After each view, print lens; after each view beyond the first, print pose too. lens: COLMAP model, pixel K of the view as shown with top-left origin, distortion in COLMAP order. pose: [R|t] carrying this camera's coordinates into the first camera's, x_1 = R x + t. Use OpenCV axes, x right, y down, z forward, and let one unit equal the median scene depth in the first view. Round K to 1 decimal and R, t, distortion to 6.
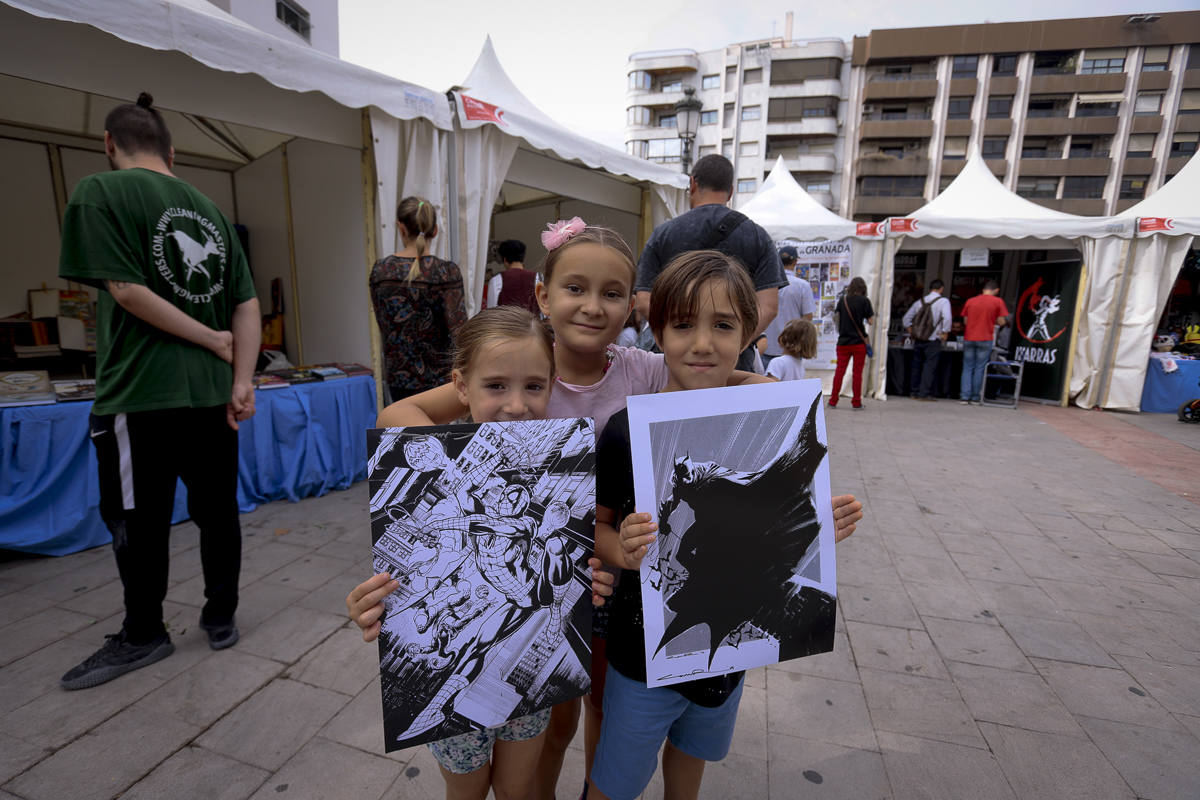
lens RADIAL K [[561.5, 0, 600.0], [0, 561.5, 400.0], [0, 0, 1]] dist [-0.027865, 0.001199]
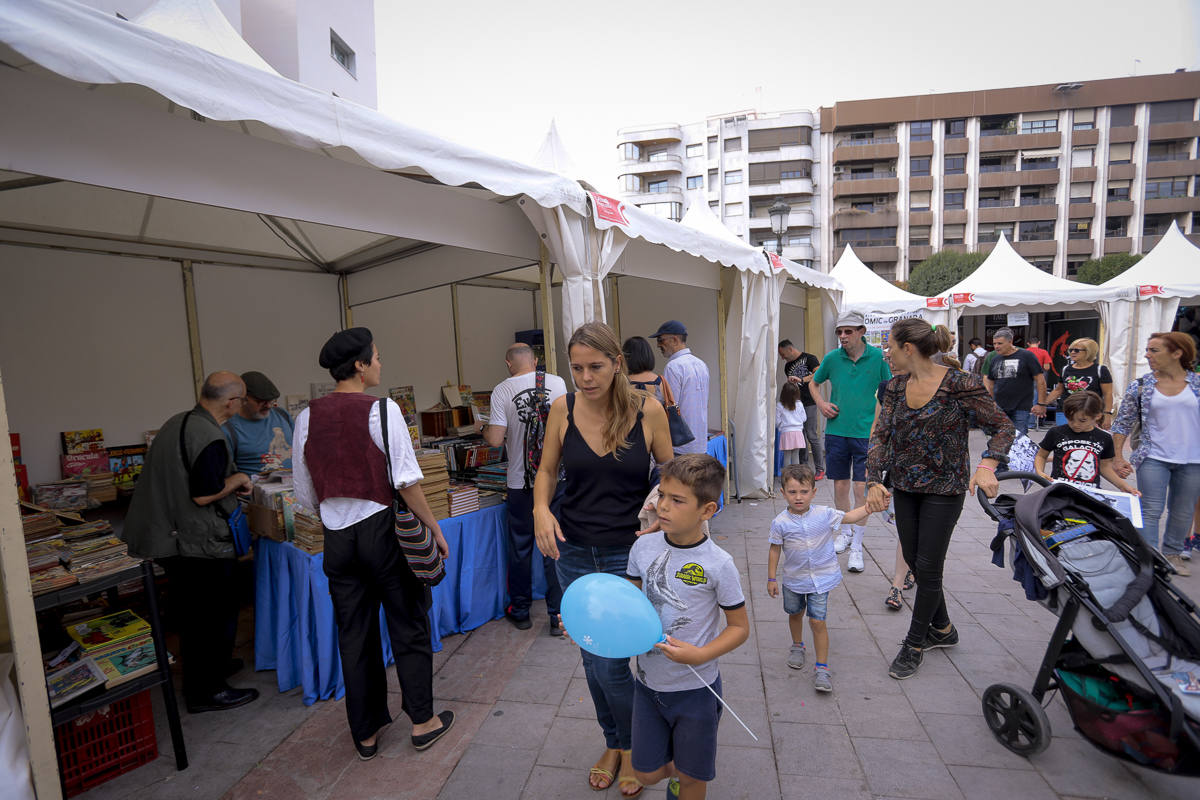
lens RADIAL K [[578.8, 0, 614.0], [0, 578.8, 391.9], [0, 0, 1]] dist [-0.017809, 0.000175]
pose [[0.994674, -0.063023, 0.081554, -0.085257], [0.071287, 0.992150, -0.102740, -0.004065], [-0.074439, 0.108007, 0.991359, -0.053699]]
